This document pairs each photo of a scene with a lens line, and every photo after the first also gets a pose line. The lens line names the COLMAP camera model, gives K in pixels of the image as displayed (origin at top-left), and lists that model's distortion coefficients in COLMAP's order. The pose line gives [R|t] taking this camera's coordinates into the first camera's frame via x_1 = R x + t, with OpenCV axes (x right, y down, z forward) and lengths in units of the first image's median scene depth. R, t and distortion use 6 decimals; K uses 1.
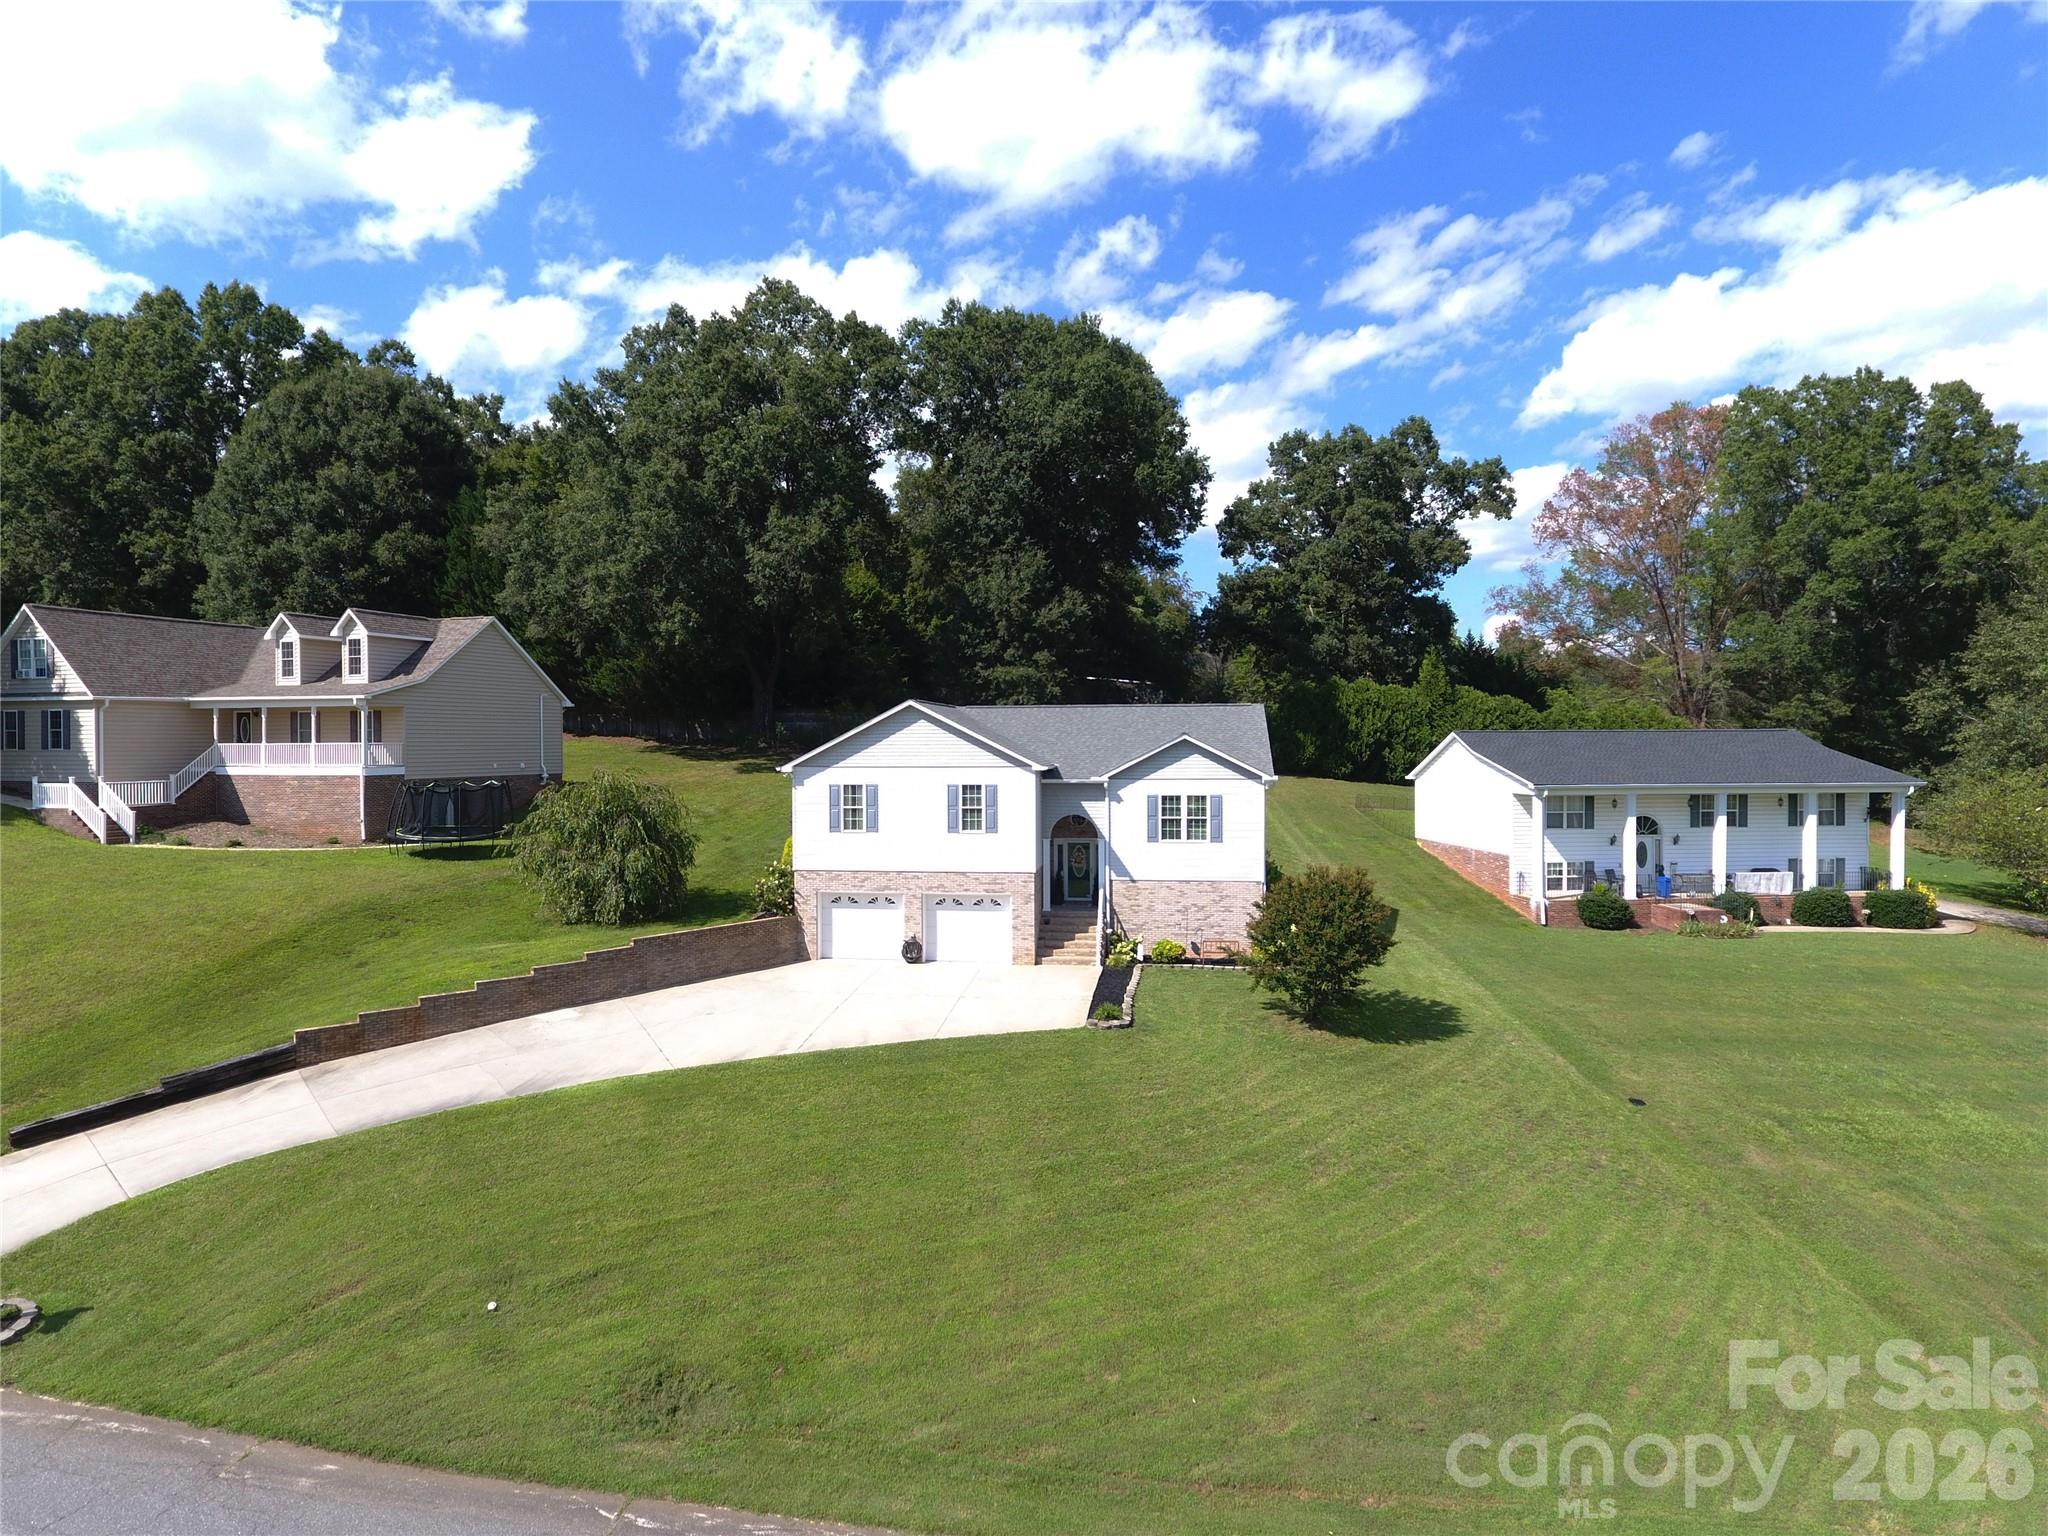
lens RADIAL K [[1203.1, 0, 1024.0], [0, 1203.1, 768.0], [0, 0, 1]] dist [-0.000069, -0.001789]
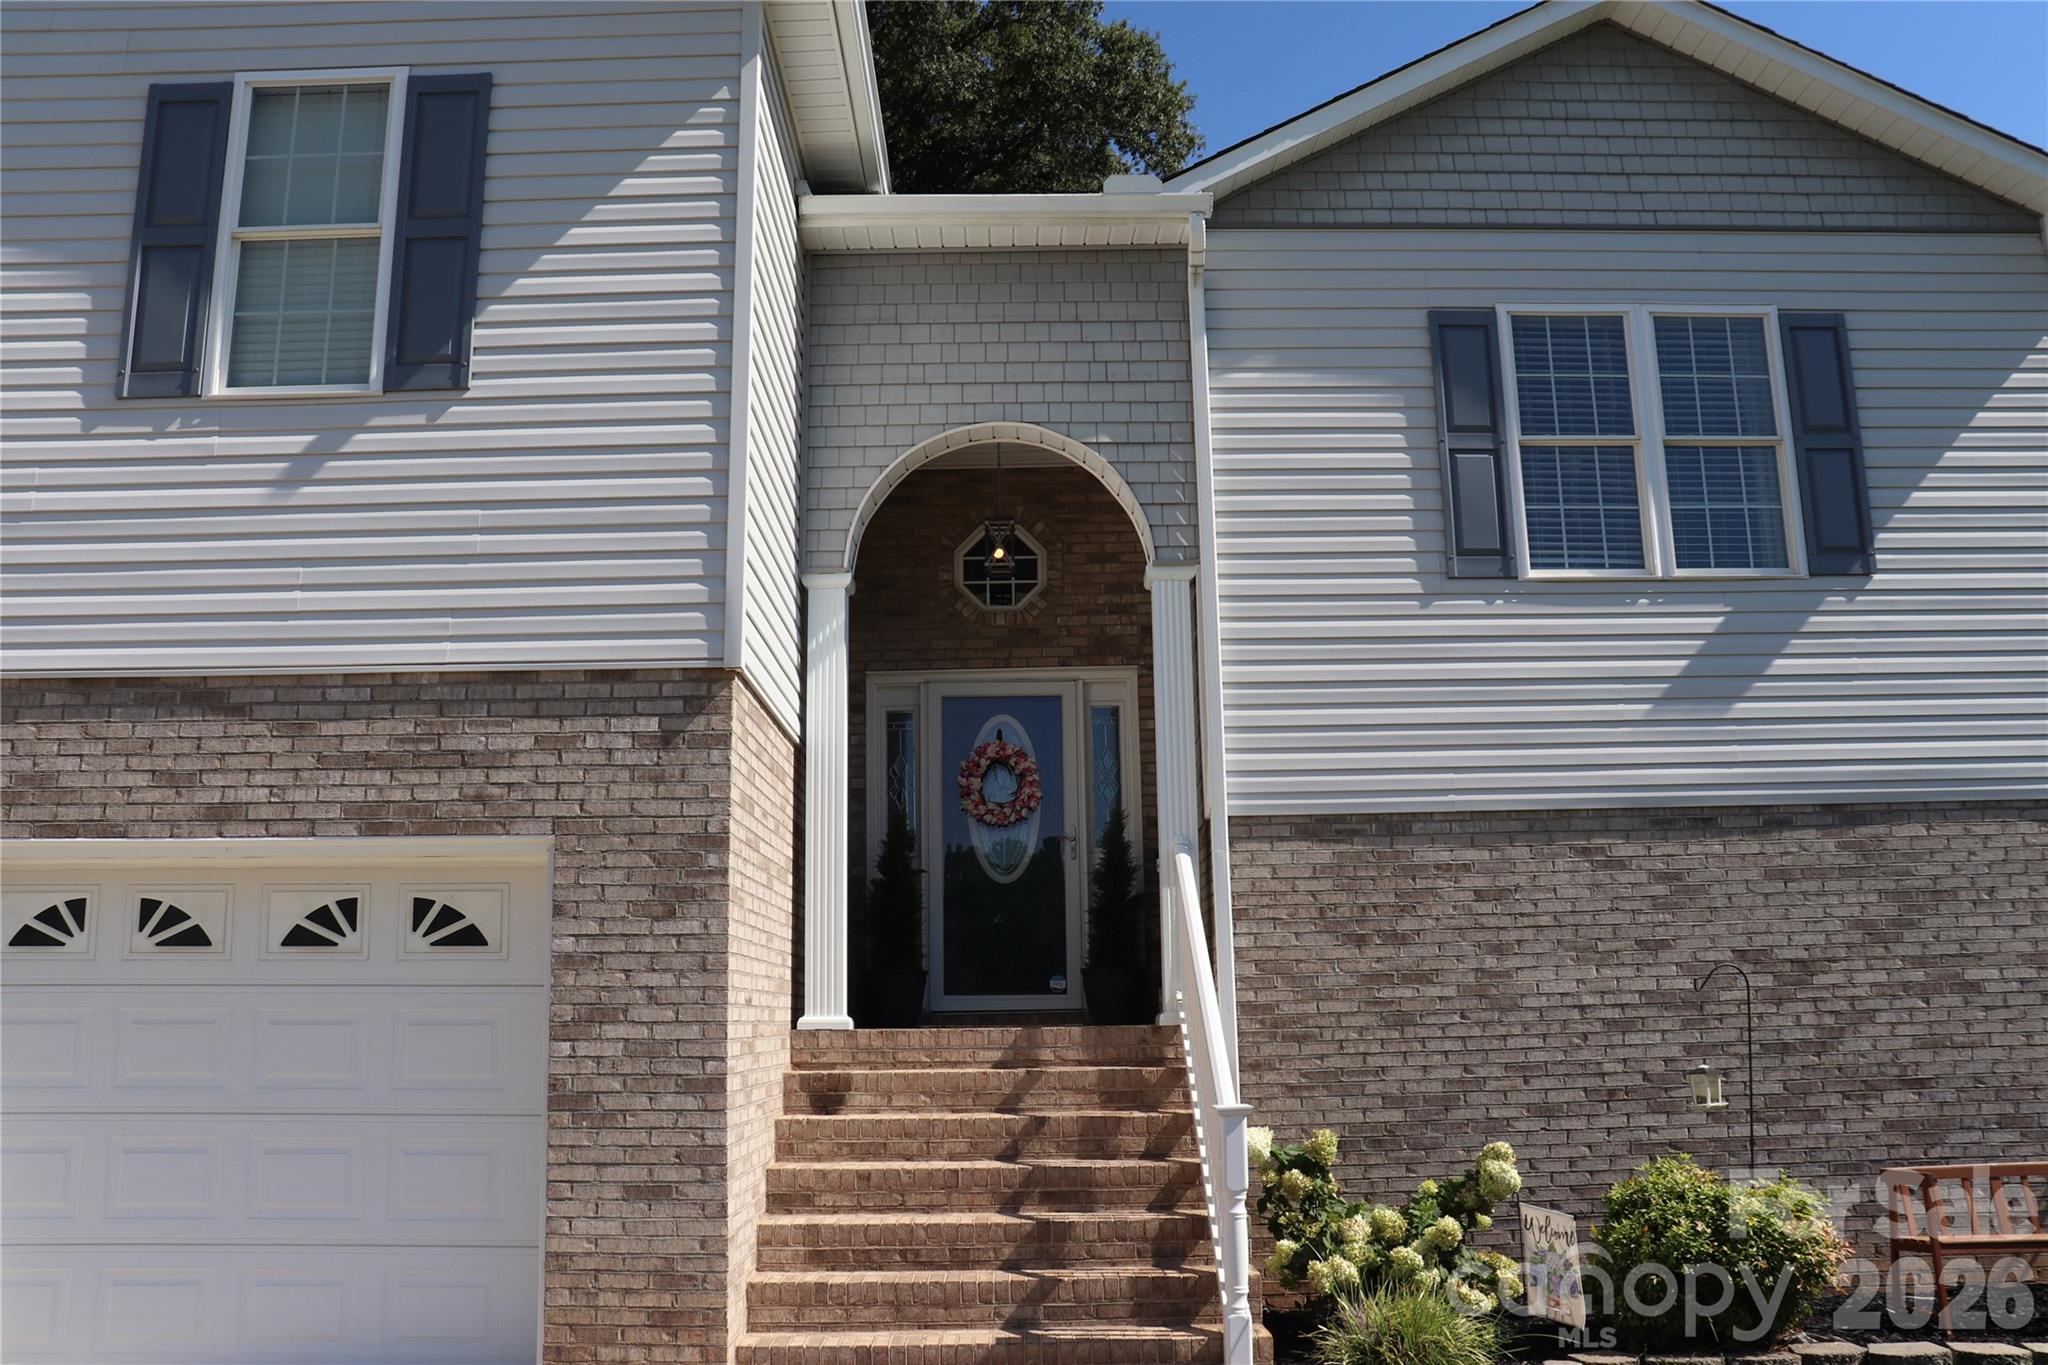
lens RADIAL K [[1728.2, 0, 1024.0], [0, 1728.2, 682.5], [0, 0, 1]] dist [-0.085684, 0.101402]
pose [[0.983322, 0.008900, 0.181654, 0.001345], [0.035310, 0.970455, -0.238686, 0.129617], [-0.178411, 0.241119, 0.953955, 0.791821]]
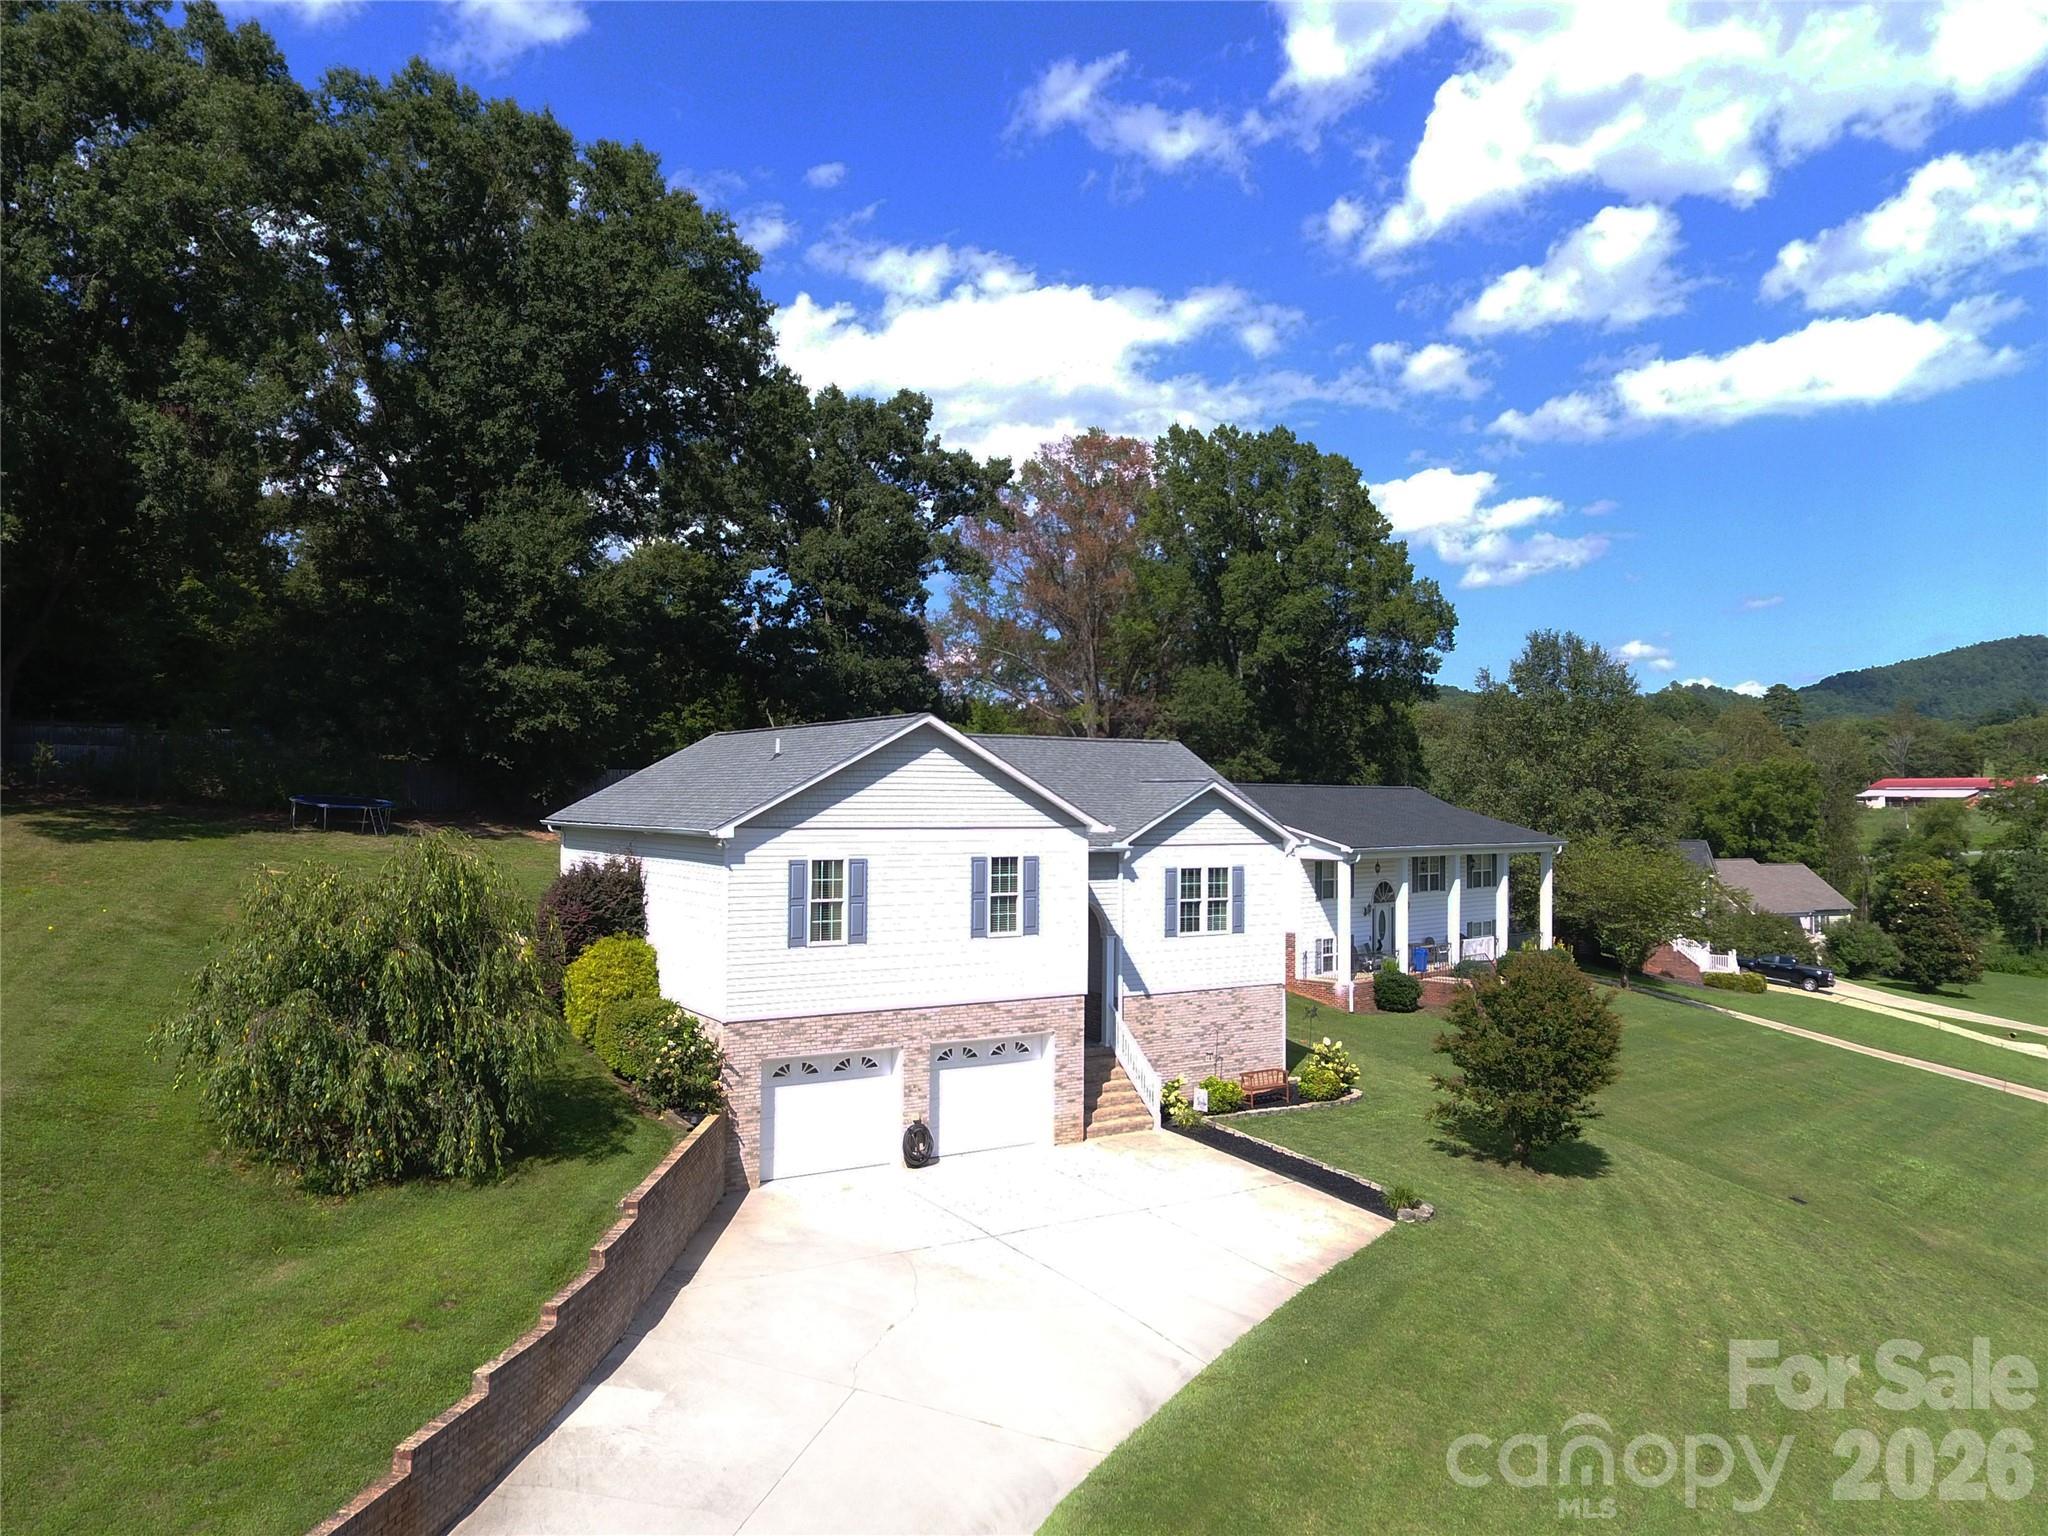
lens RADIAL K [[1480.7, 0, 1018.8], [0, 1480.7, 686.4], [0, 0, 1]] dist [-0.005750, -0.001678]
pose [[0.750718, 0.061940, 0.657713, -0.530119], [0.001005, 0.995487, -0.094897, -0.001049], [-0.660622, 0.071902, 0.747267, 0.411240]]
